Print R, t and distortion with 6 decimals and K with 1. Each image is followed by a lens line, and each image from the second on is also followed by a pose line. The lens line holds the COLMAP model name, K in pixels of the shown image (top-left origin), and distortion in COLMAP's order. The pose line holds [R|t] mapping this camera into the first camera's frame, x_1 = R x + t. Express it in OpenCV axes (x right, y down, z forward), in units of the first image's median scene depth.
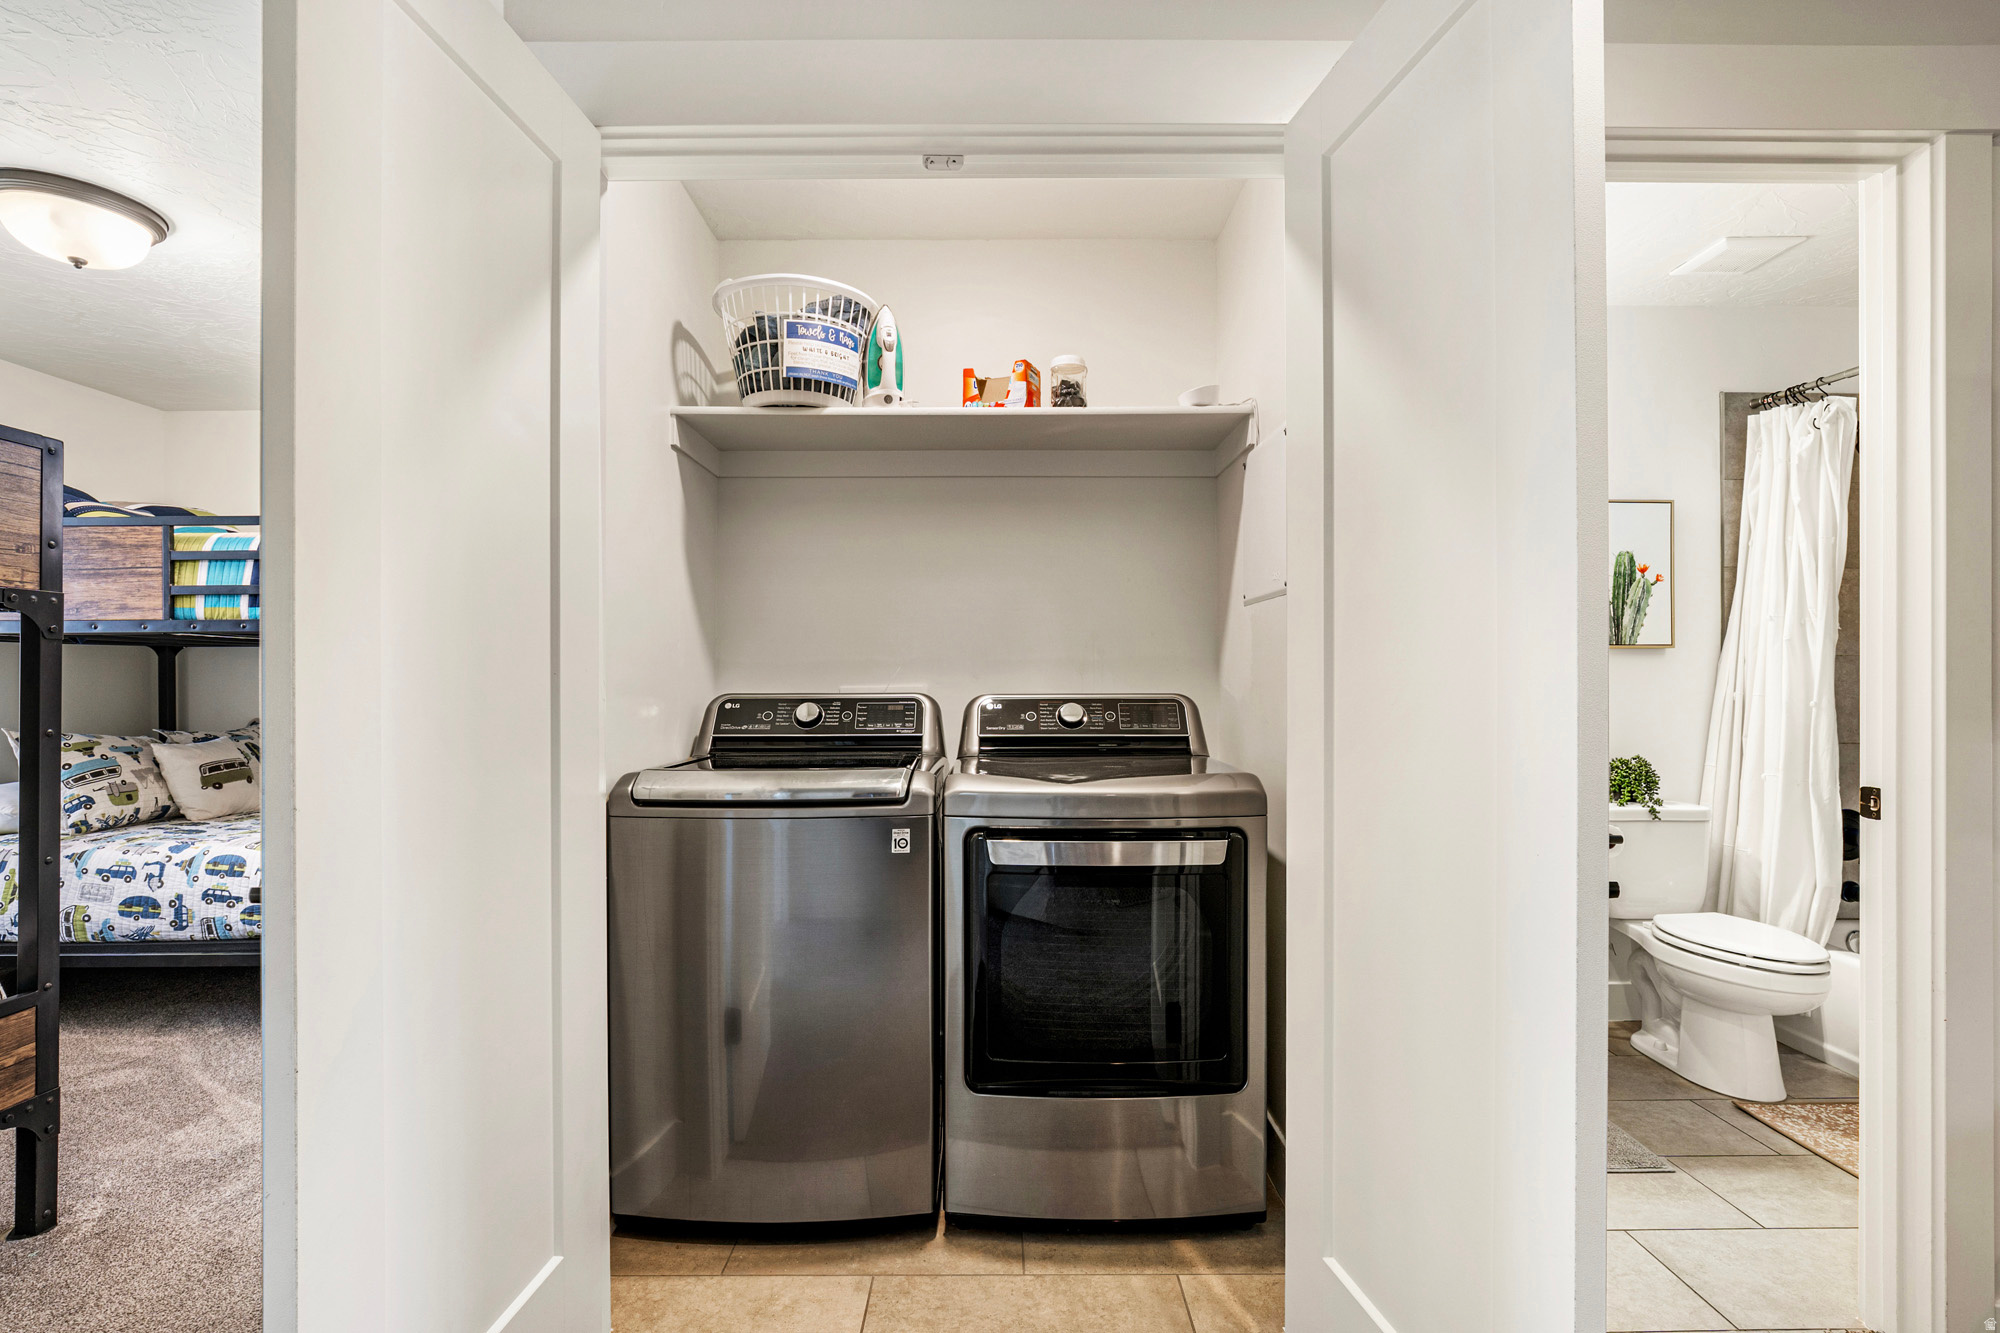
lens RADIAL K [[914.8, 0, 1030.2], [0, 914.8, 674.9], [0, 0, 1]] dist [-0.012828, 0.002314]
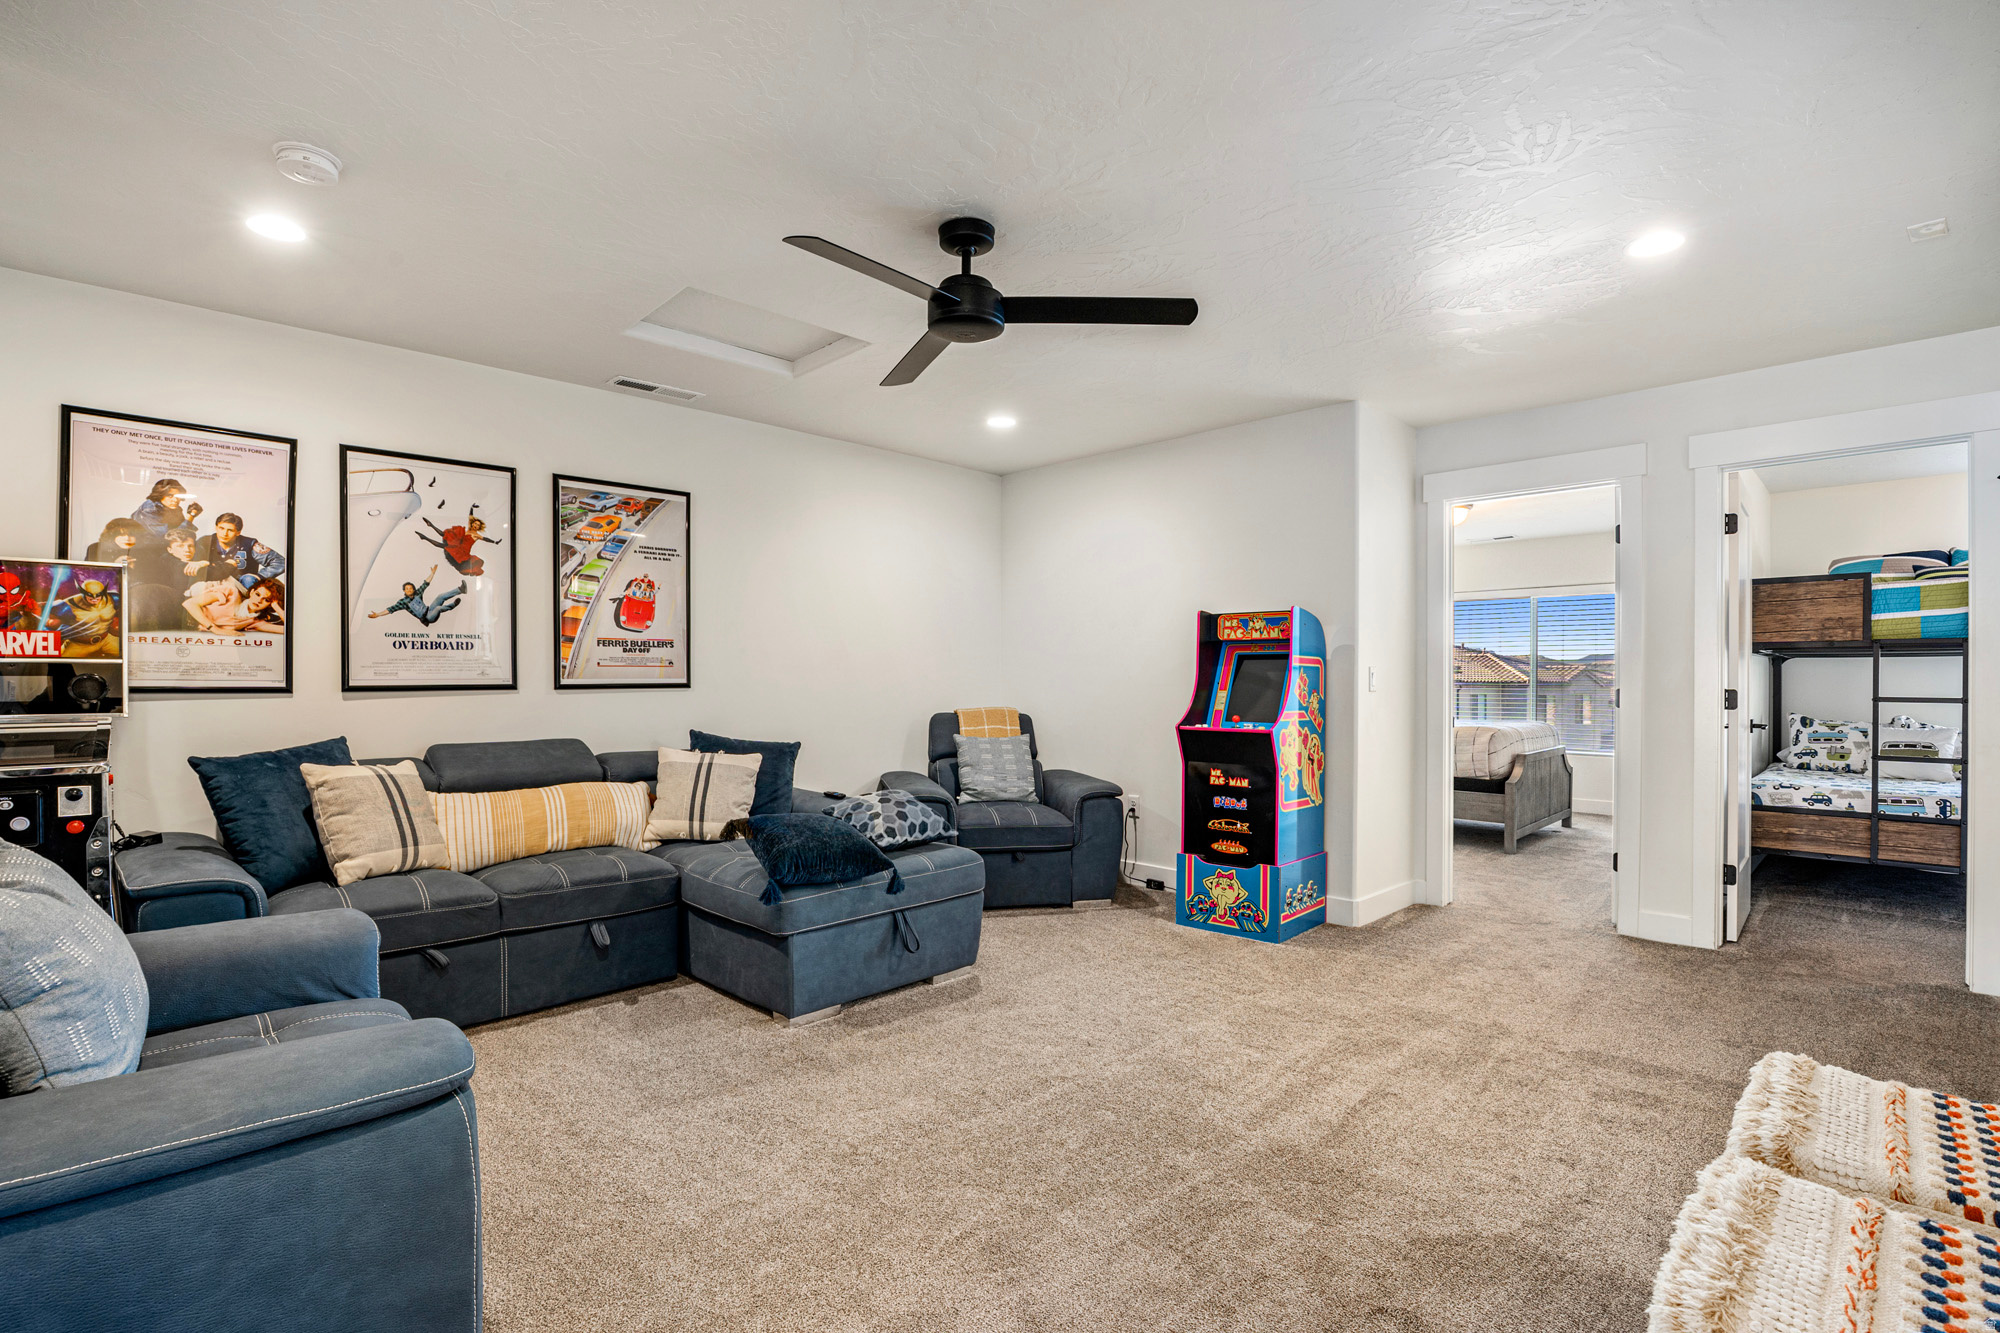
lens RADIAL K [[935.5, 0, 992.5], [0, 935.5, 677.5], [0, 0, 1]] dist [-0.033777, -0.000100]
pose [[-0.714143, 0.000863, -0.699999, 0.864748], [-0.000606, 0.999998, 0.001851, -0.013910], [0.700000, 0.001746, -0.714141, 0.649145]]
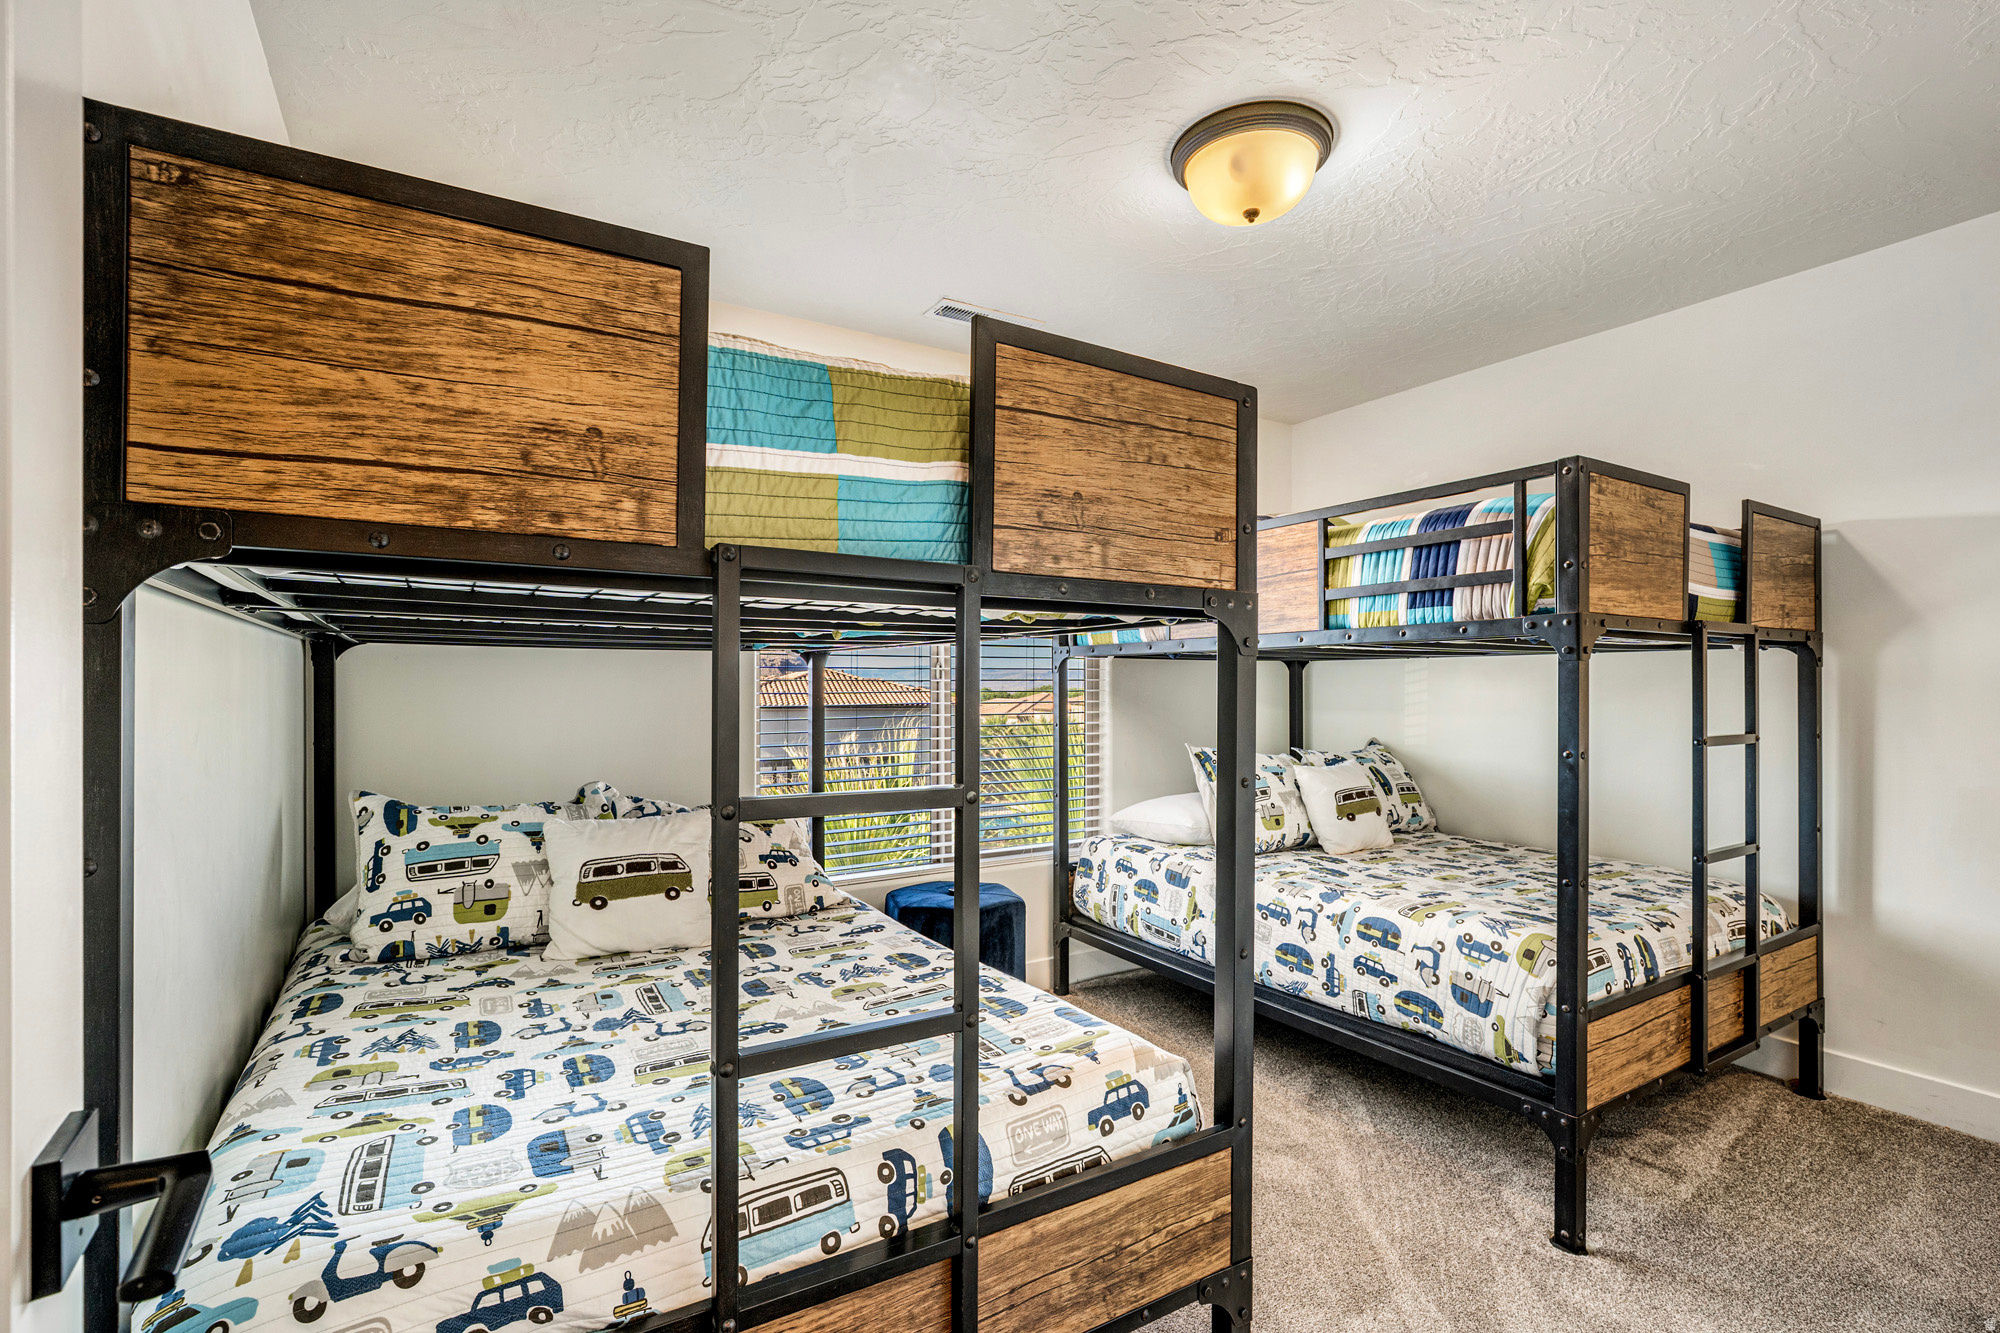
lens RADIAL K [[935.5, 0, 994.6], [0, 935.5, 671.0], [0, 0, 1]] dist [-0.033777, -0.000100]
pose [[0.509063, -0.010005, -0.860671, -0.649028], [-0.000253, 0.999931, -0.011774, -0.022400], [0.860729, 0.006212, 0.509025, 0.528974]]
